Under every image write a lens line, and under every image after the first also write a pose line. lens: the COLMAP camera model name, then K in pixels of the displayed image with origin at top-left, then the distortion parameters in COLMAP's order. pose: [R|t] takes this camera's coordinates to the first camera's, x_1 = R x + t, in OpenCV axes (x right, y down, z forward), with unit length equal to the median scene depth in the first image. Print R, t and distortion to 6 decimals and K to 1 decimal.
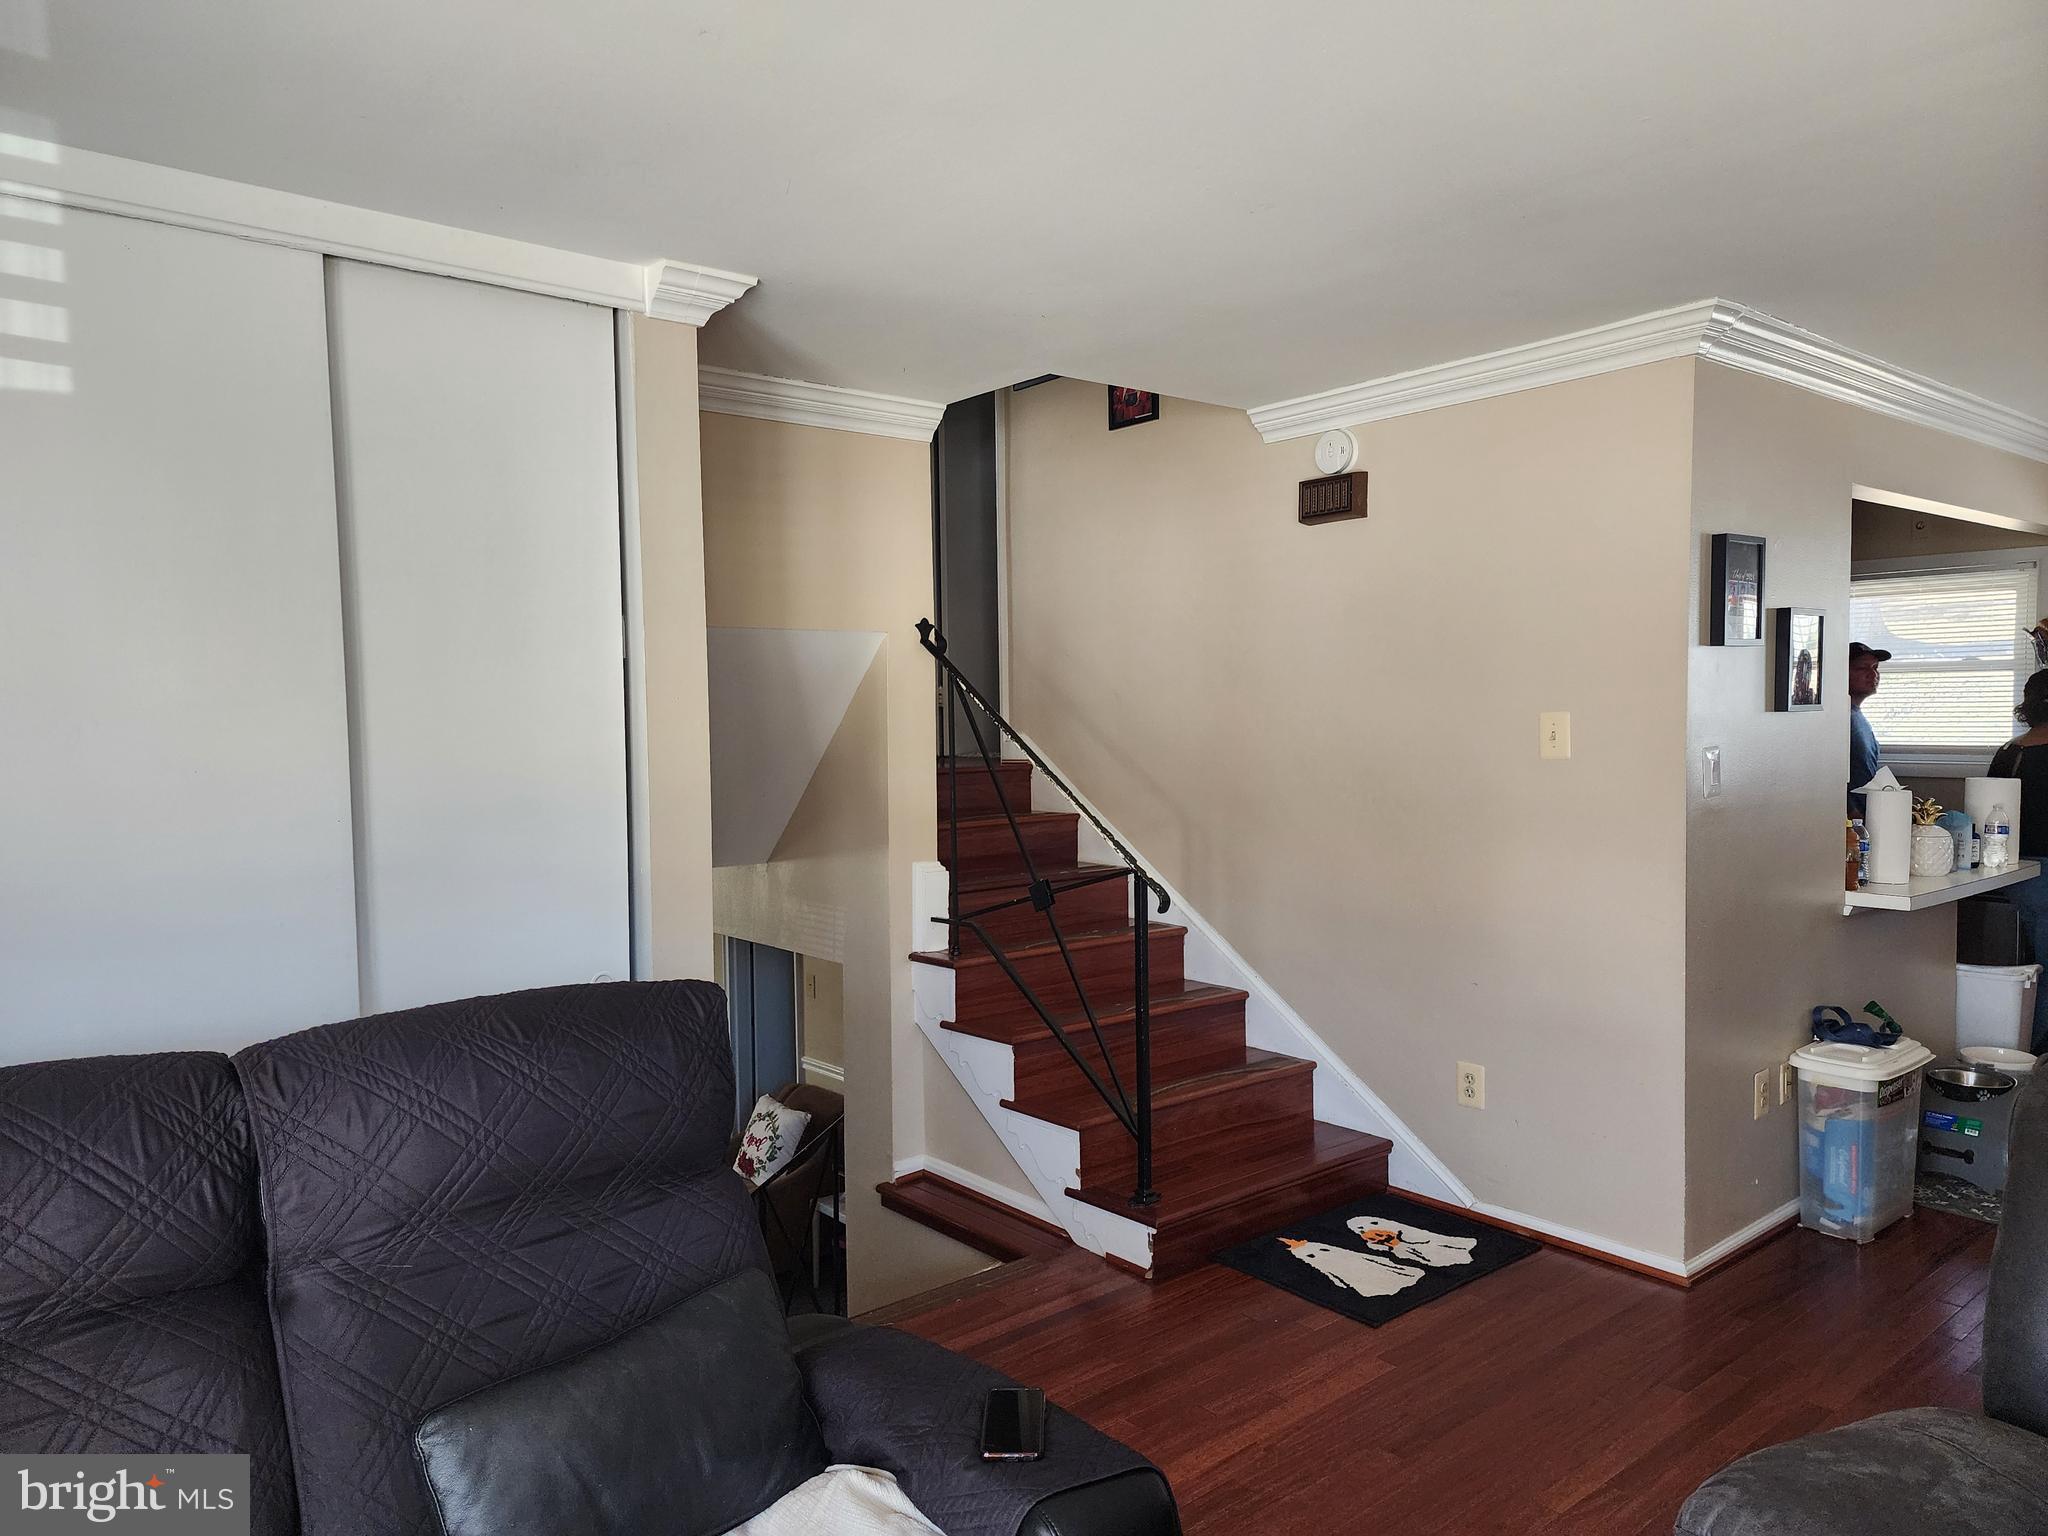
lens RADIAL K [[1373.3, 0, 1012.8], [0, 1373.3, 761.8], [0, 0, 1]] dist [0.083844, -0.074819]
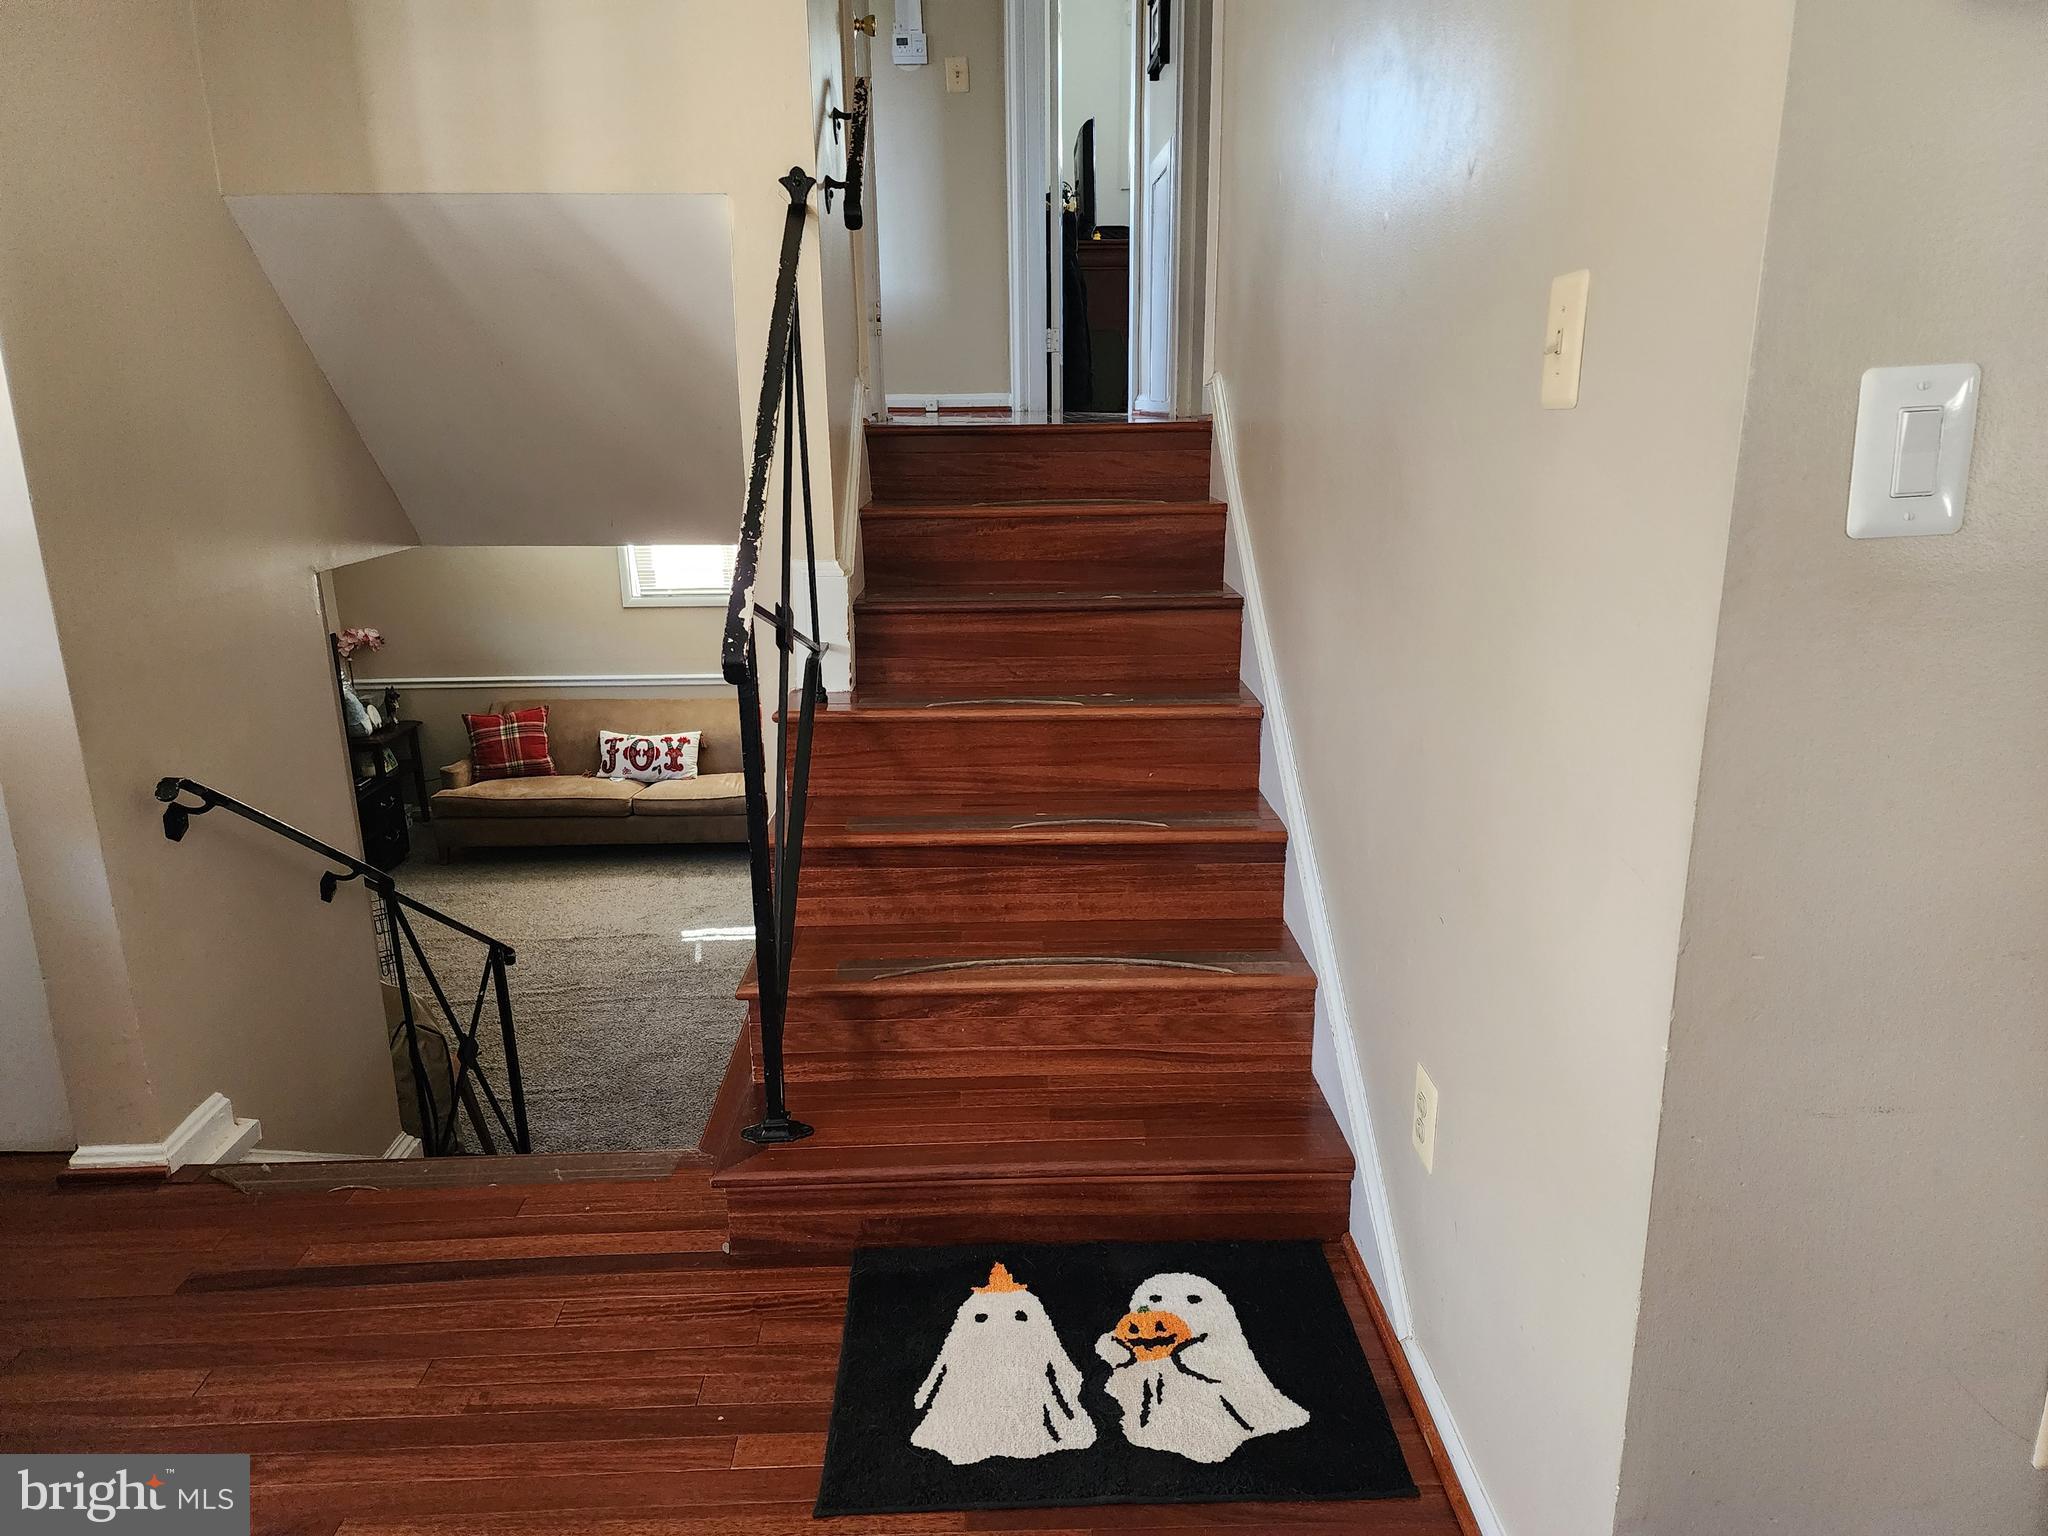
lens RADIAL K [[1373.3, 0, 1038.5], [0, 1373.3, 757.8], [0, 0, 1]] dist [0.083844, -0.074819]
pose [[0.796872, 0.163036, -0.581733, 0.510878], [-0.030716, 0.972587, 0.230501, 0.009033], [0.603366, -0.165811, 0.780036, 0.608990]]
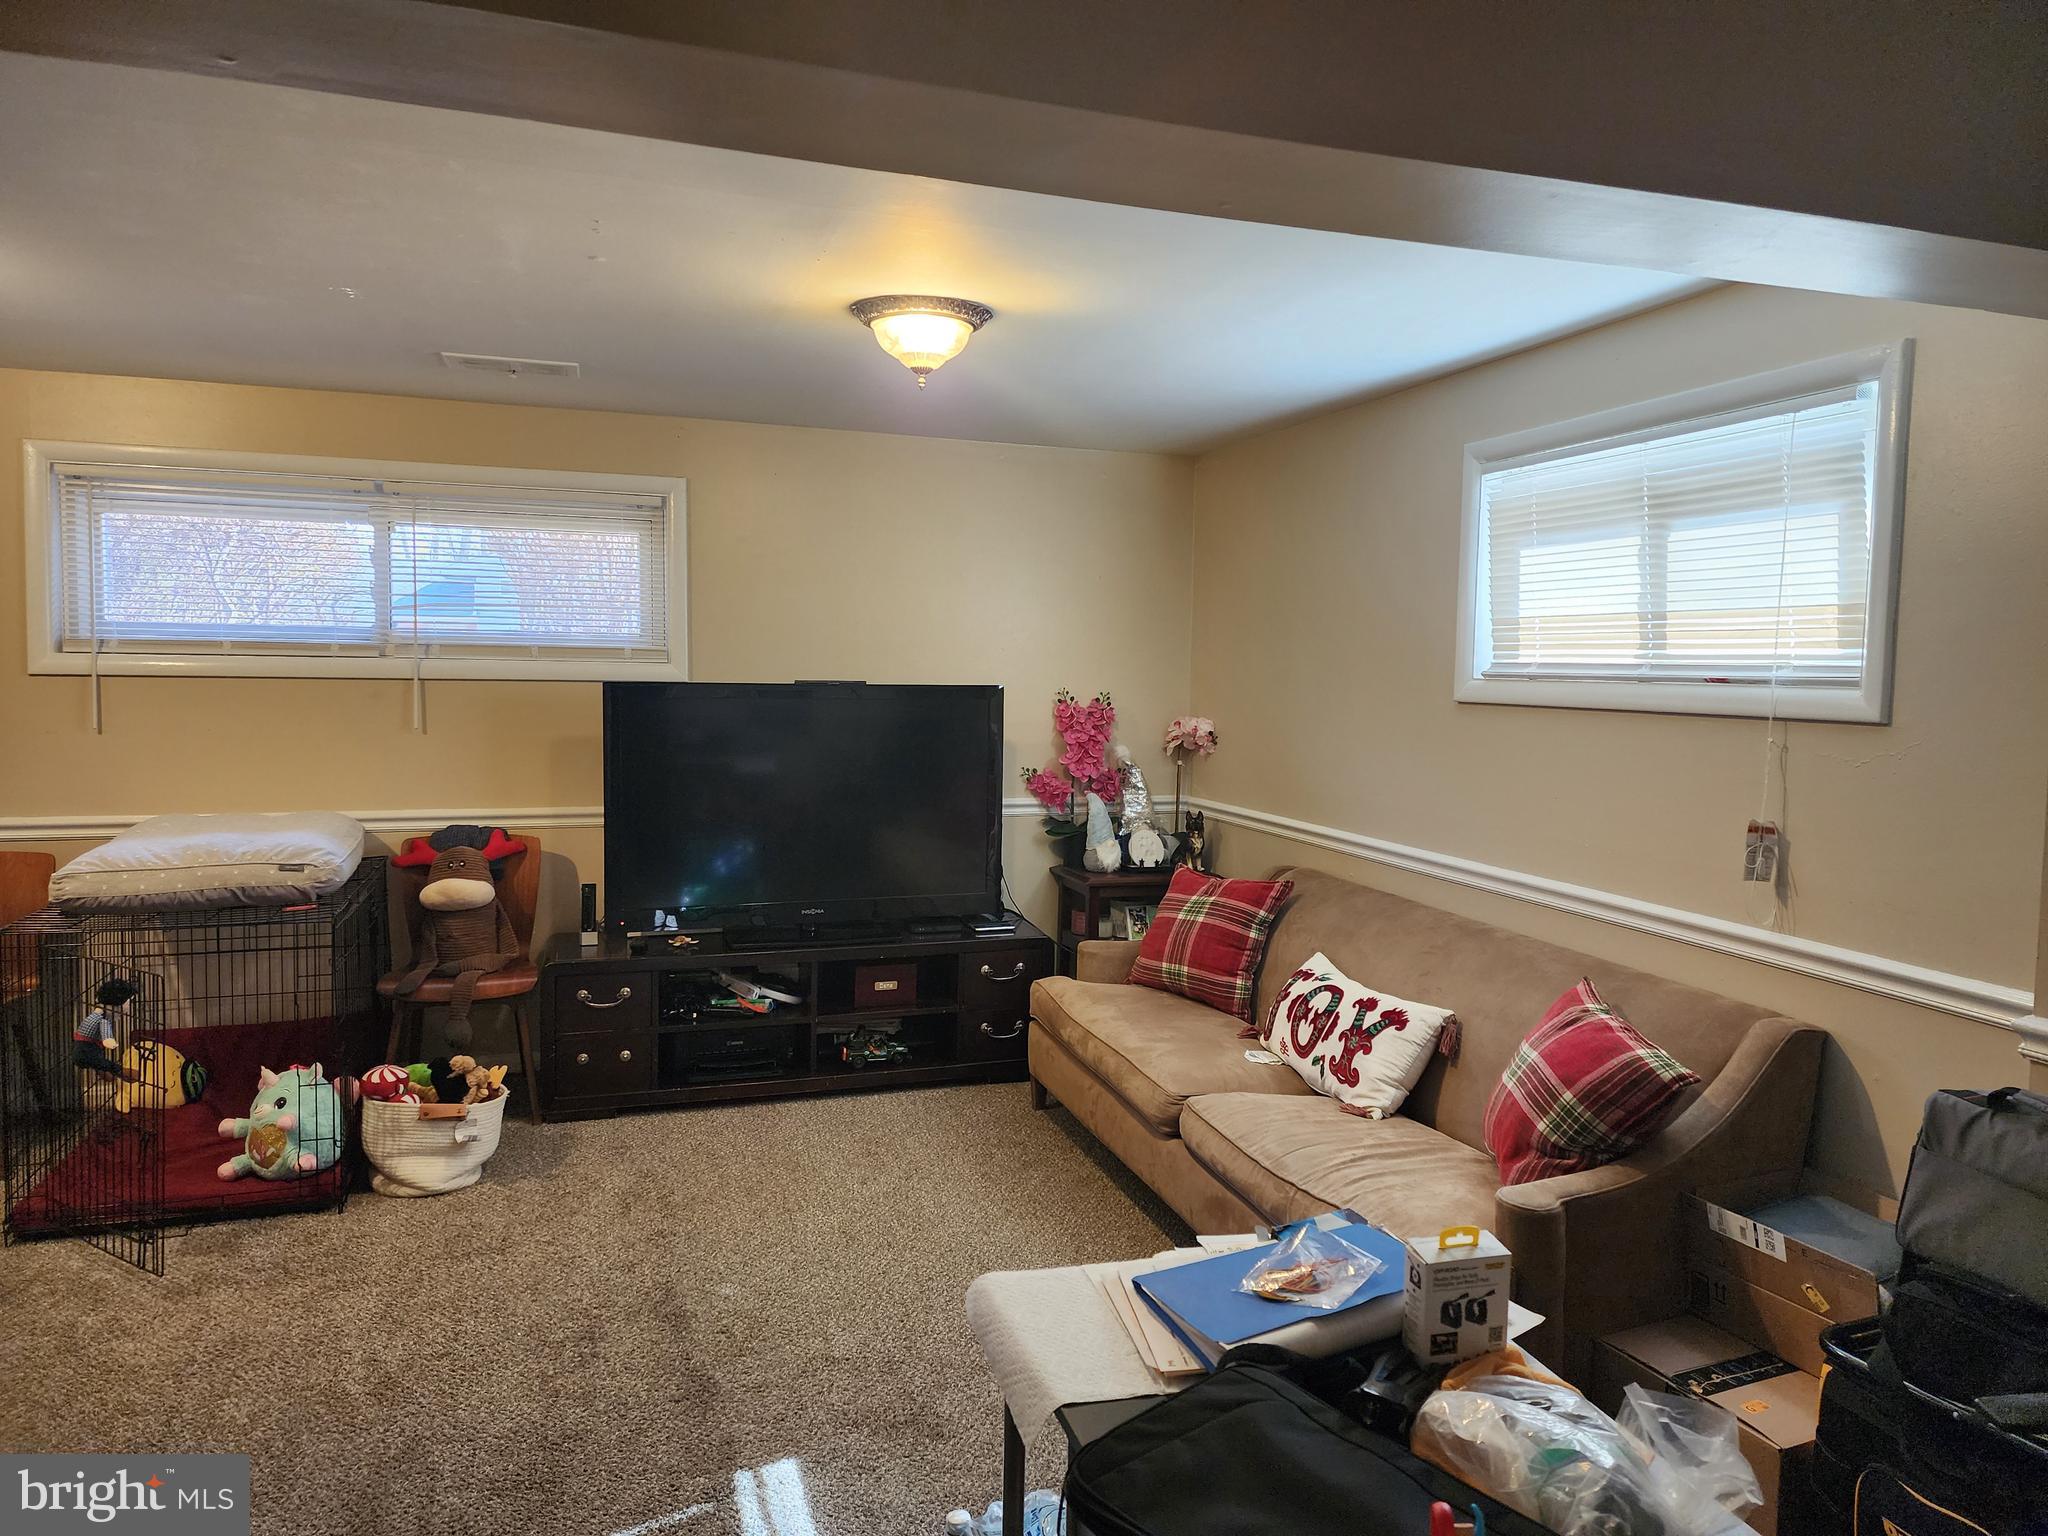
lens RADIAL K [[1373.3, 0, 1026.6], [0, 1373.3, 762.7], [0, 0, 1]] dist [0.083844, -0.074819]
pose [[-0.364111, 0.076362, -0.928220, -0.383978], [-0.054720, 0.993158, 0.103169, 0.282397], [0.929747, 0.088357, -0.357441, 2.147777]]
